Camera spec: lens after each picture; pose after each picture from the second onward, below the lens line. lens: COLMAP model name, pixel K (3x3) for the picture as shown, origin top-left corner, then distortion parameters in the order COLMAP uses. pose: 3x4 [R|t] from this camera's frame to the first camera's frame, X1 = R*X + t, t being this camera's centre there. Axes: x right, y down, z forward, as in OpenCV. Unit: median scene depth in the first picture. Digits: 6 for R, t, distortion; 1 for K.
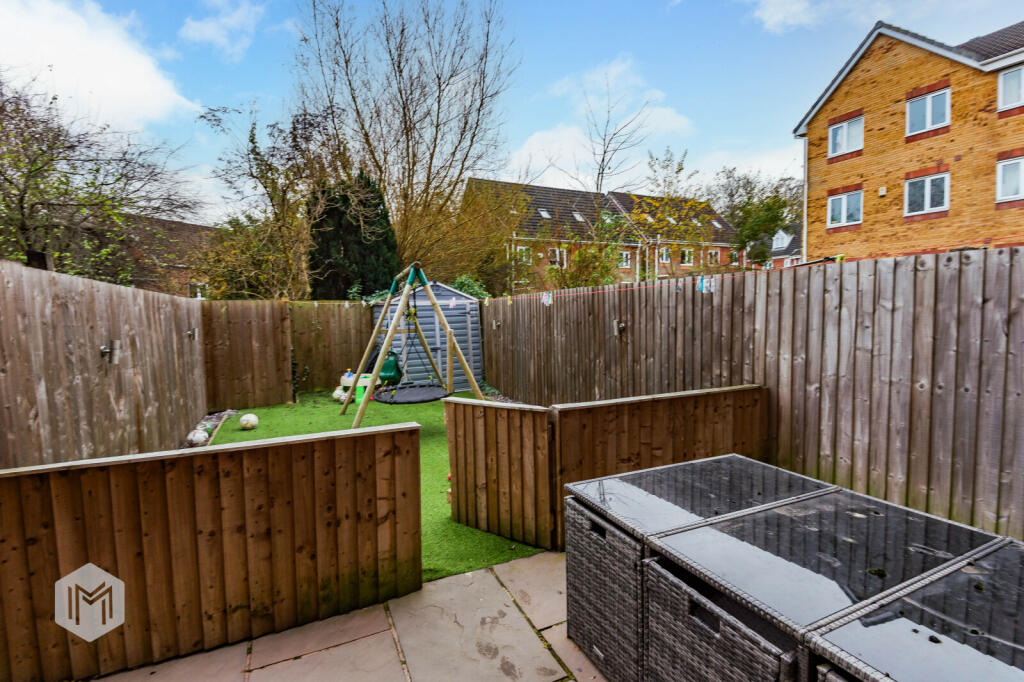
lens RADIAL K [[451.5, 0, 512.0], [0, 451.5, 341.0], [0, 0, 1]] dist [0.000097, -0.000558]
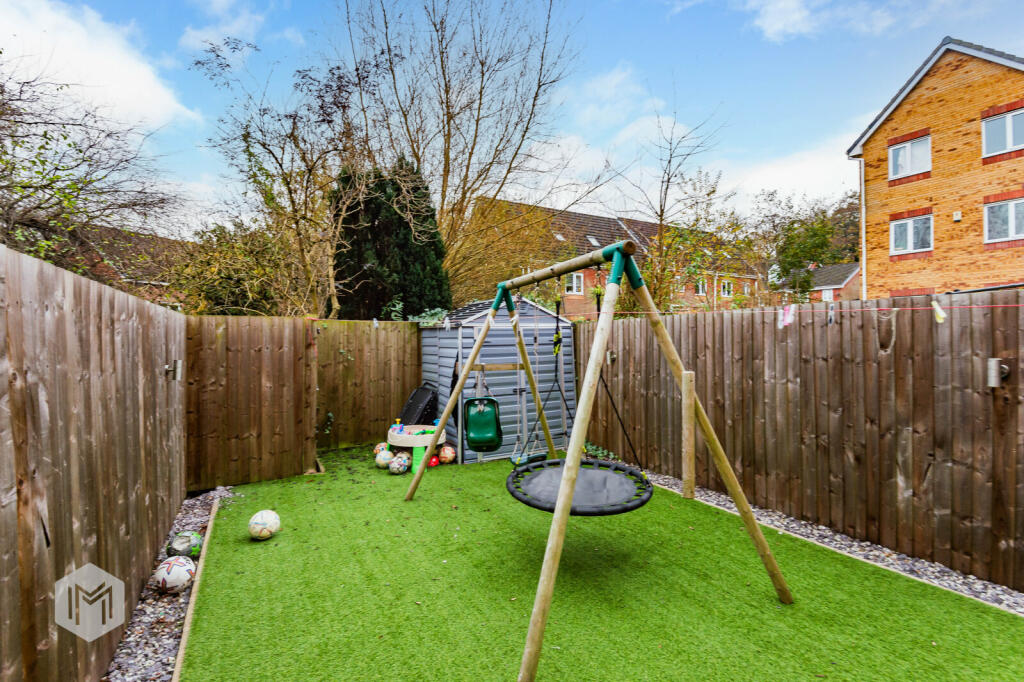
lens RADIAL K [[451.5, 0, 512.0], [0, 451.5, 341.0], [0, 0, 1]] dist [0.000097, -0.000558]
pose [[0.998498, 0.017882, 0.051792, -0.126384], [-0.014548, 0.997841, -0.064045, -0.008925], [-0.052825, 0.063195, 0.996602, 0.165518]]
